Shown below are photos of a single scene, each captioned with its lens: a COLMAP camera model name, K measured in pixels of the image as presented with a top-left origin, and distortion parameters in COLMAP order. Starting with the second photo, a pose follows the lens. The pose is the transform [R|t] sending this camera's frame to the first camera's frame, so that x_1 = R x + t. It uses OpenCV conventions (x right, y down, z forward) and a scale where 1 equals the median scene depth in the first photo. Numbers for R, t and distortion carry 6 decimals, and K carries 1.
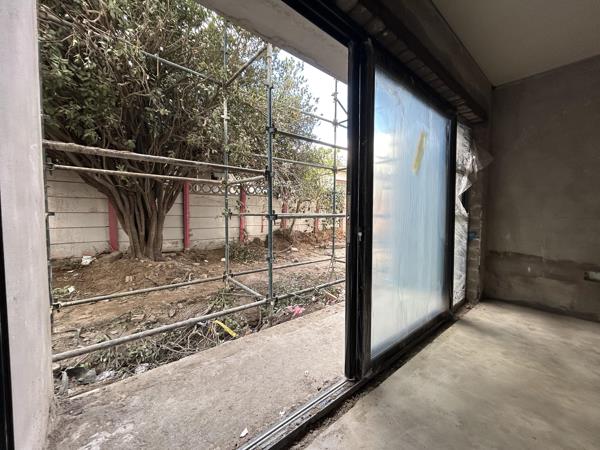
lens RADIAL K [[238.7, 0, 299.3], [0, 238.7, 226.4], [0, 0, 1]] dist [-0.000408, -0.000055]
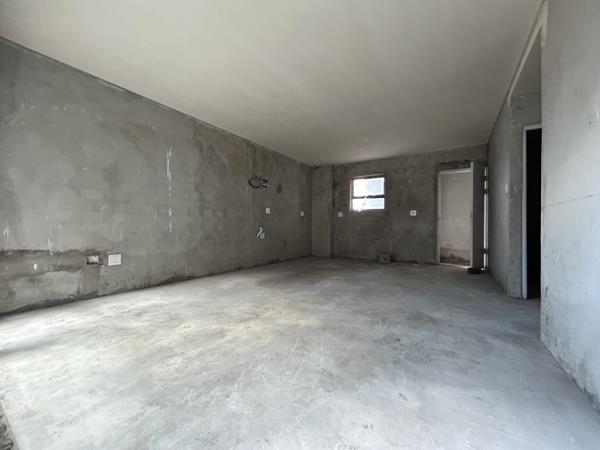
lens RADIAL K [[238.7, 0, 299.9], [0, 238.7, 224.0], [0, 0, 1]] dist [-0.000408, -0.000055]
pose [[-0.298780, -0.000187, 0.954322, -0.189270], [0.040232, 0.999108, 0.012792, 0.053503], [-0.953474, 0.042217, -0.298506, 0.337533]]
